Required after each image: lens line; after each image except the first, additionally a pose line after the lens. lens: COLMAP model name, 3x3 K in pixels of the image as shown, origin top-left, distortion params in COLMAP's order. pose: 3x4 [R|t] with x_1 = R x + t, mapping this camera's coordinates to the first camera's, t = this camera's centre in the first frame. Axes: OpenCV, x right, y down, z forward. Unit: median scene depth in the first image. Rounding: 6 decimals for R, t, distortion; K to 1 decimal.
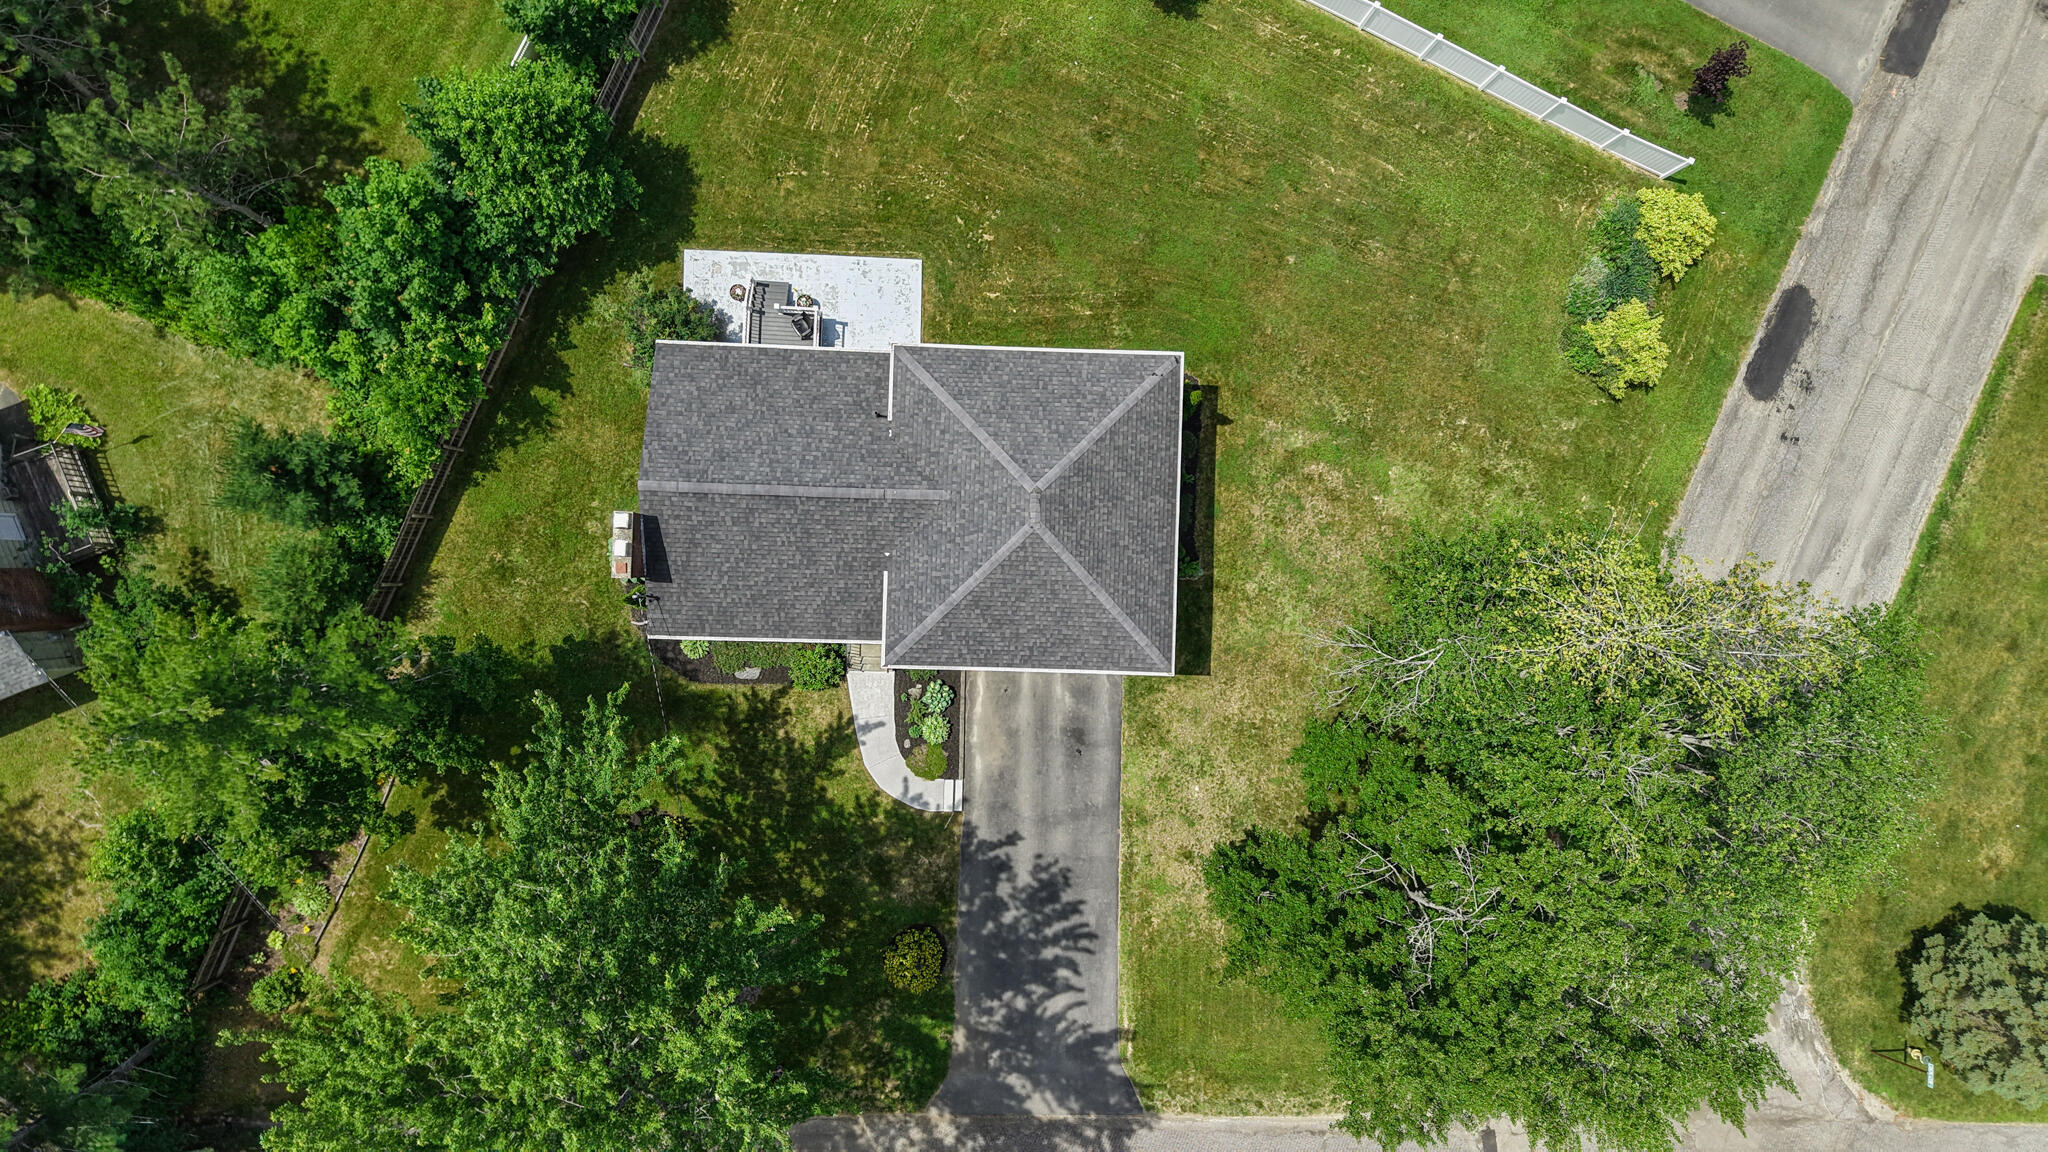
lens RADIAL K [[1394.7, 0, 1008.0], [0, 1394.7, 577.5], [0, 0, 1]] dist [0.005025, -0.000677]
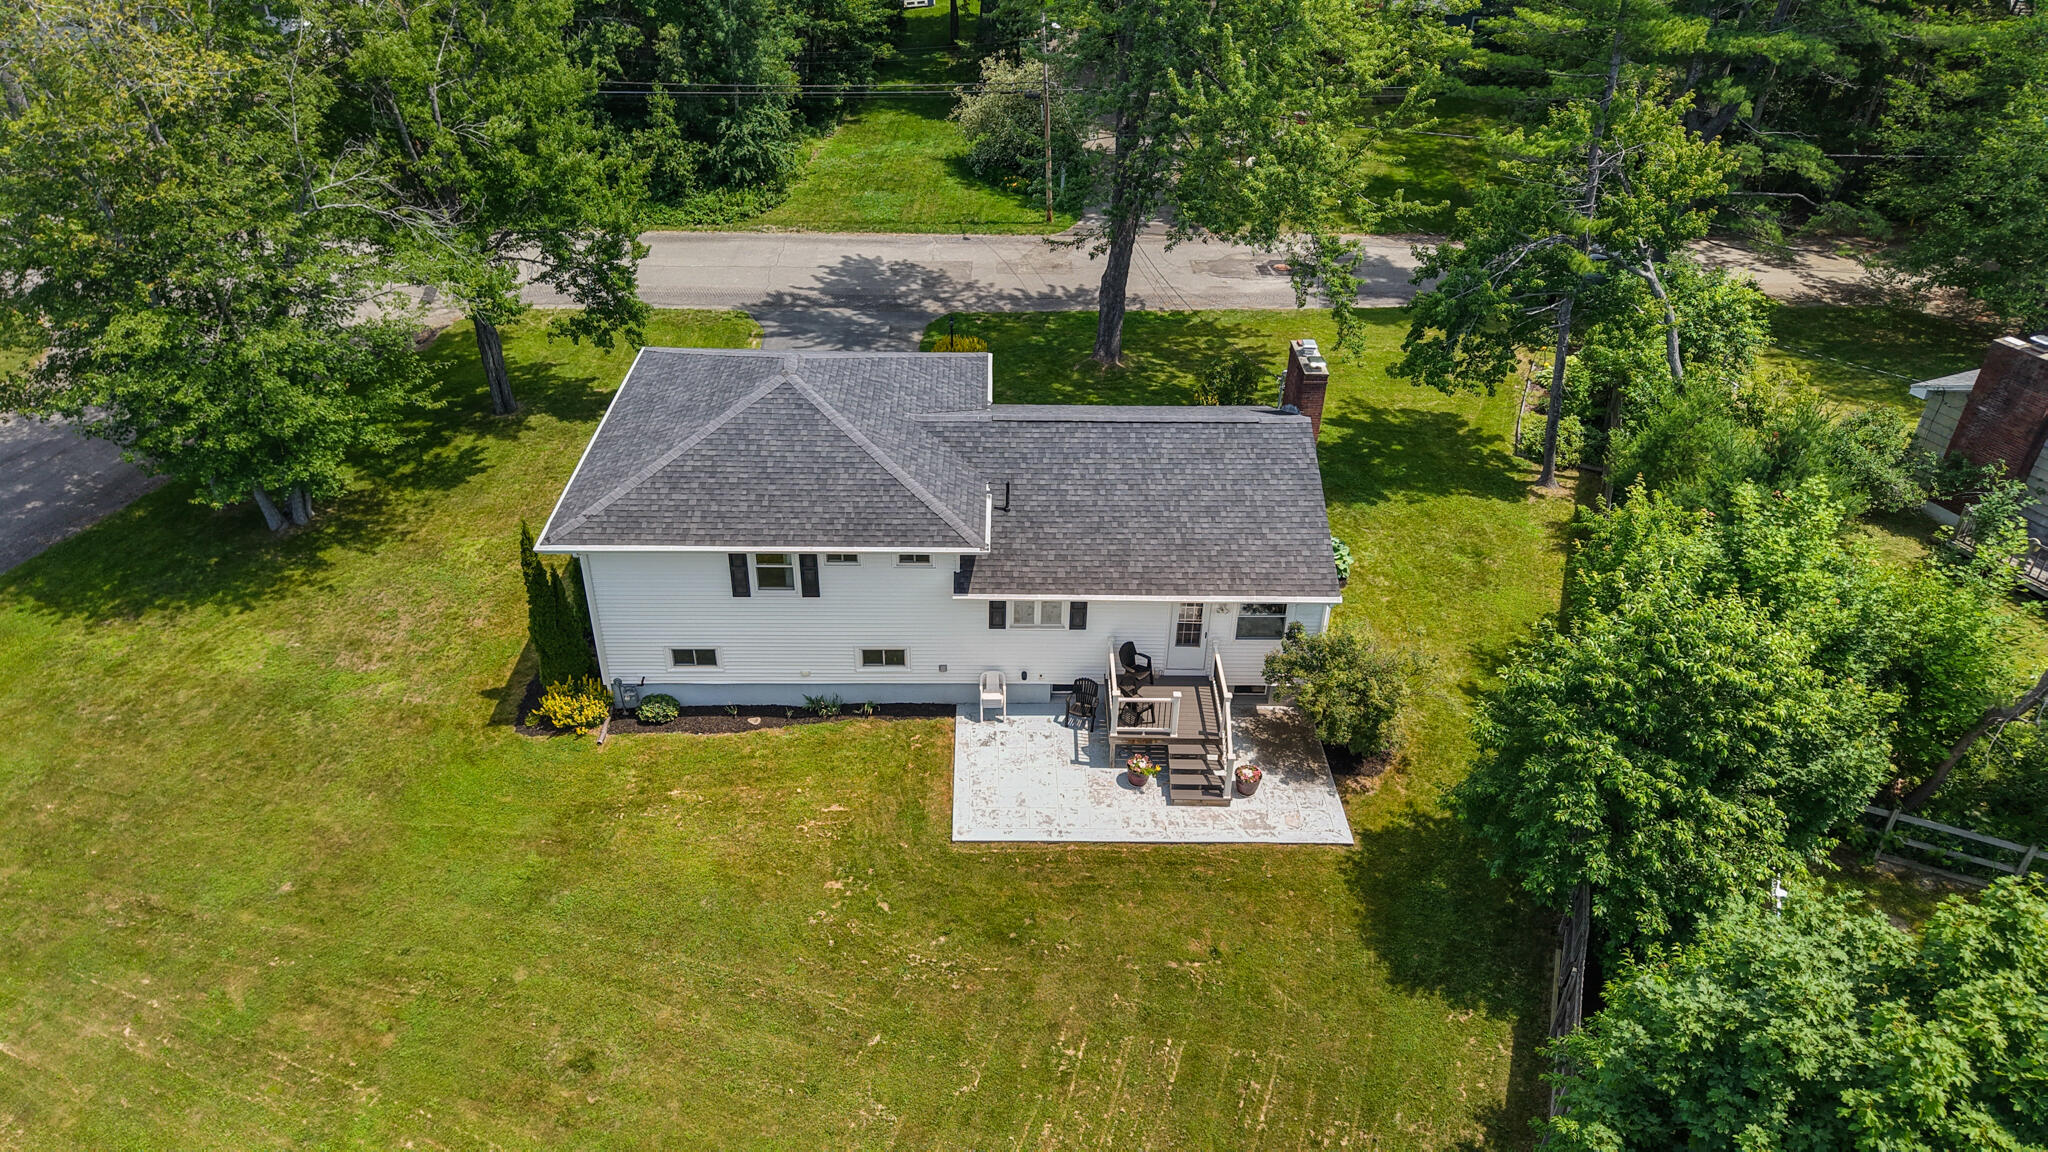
lens RADIAL K [[1347.6, 0, 1024.0], [0, 1347.6, 576.0], [0, 0, 1]] dist [0.001420, -0.028117]
pose [[-0.996079, -0.039286, -0.079261, -0.042269], [-0.046103, -0.534149, 0.844132, -0.636700], [-0.075500, 0.844477, 0.530244, 0.599689]]
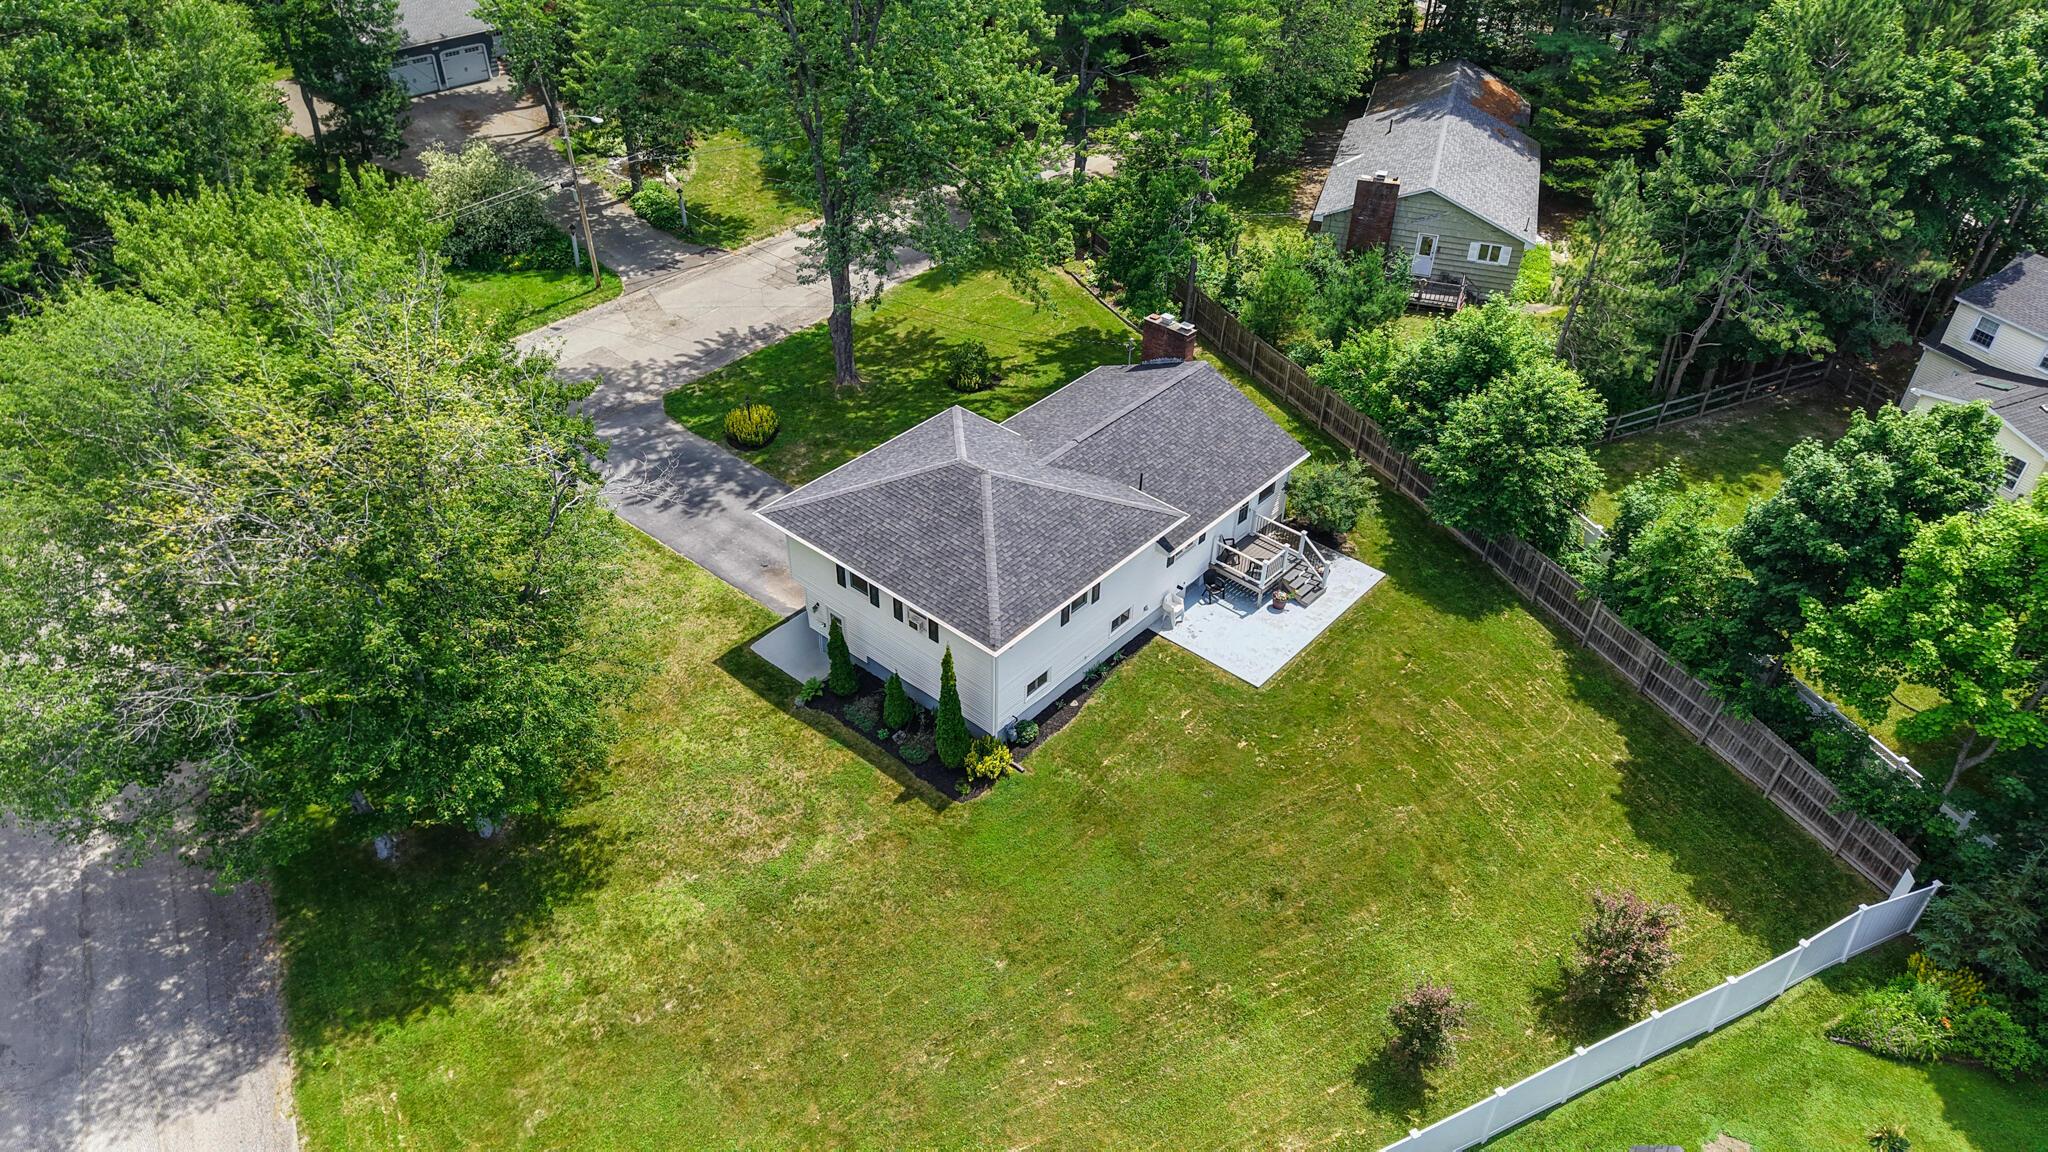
lens RADIAL K [[1394.7, 0, 1008.0], [0, 1394.7, 577.5], [0, 0, 1]] dist [0.005025, -0.000677]
pose [[-0.639159, 0.408367, -0.651700, 0.606151], [-0.767329, -0.395675, 0.504626, -0.530133], [-0.051789, 0.822604, 0.566251, 0.423601]]
